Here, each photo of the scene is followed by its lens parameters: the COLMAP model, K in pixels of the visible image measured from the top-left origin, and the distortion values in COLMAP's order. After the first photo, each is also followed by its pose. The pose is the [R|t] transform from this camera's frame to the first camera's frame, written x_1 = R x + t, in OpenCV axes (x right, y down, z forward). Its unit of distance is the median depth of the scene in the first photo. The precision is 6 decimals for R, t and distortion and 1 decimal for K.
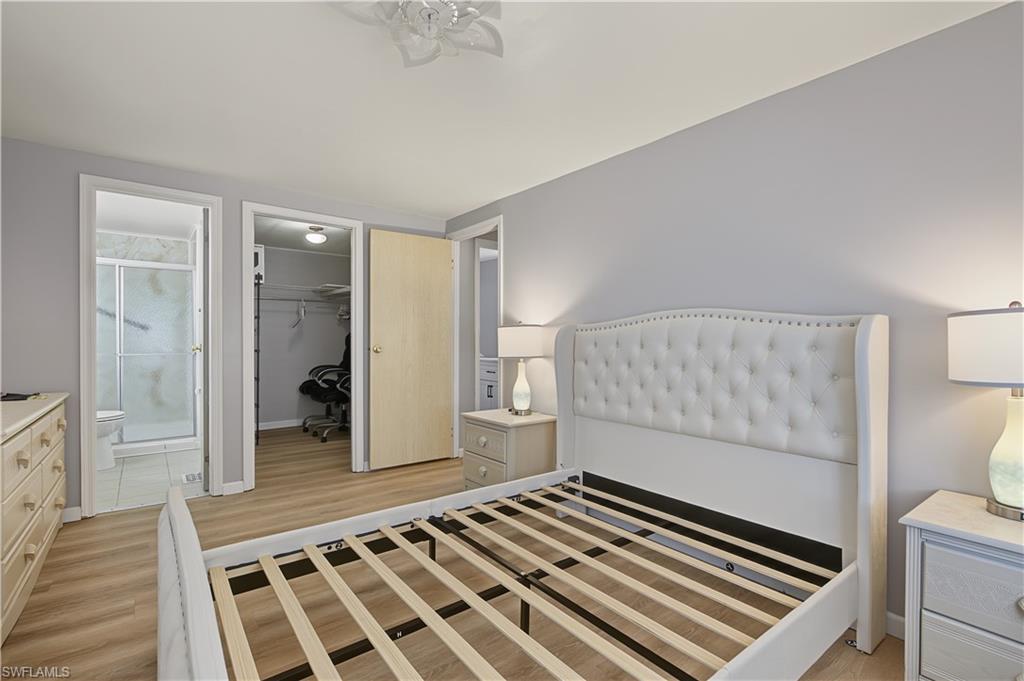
lens RADIAL K [[467.7, 0, 512.0], [0, 467.7, 340.5], [0, 0, 1]] dist [0.000984, 0.000475]
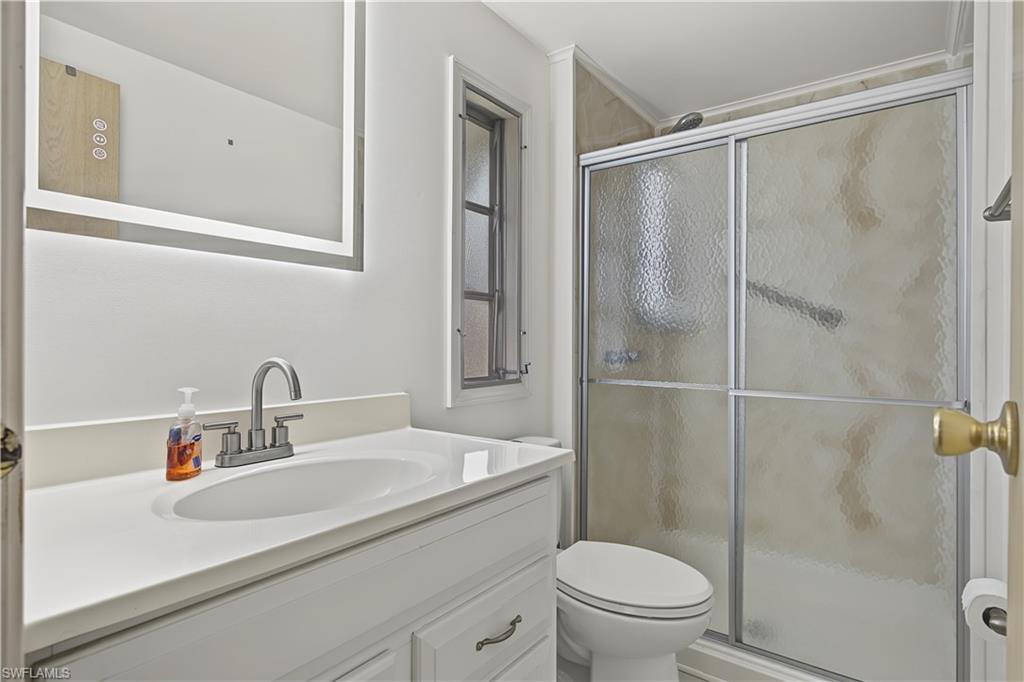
lens RADIAL K [[538.8, 0, 512.0], [0, 538.8, 341.0], [0, 0, 1]] dist [-0.003544, -0.000790]
pose [[0.273672, -0.001515, -0.961822, -0.415726], [-0.011990, 0.999916, -0.004986, -0.003220], [0.961748, 0.012897, 0.273631, 0.610608]]
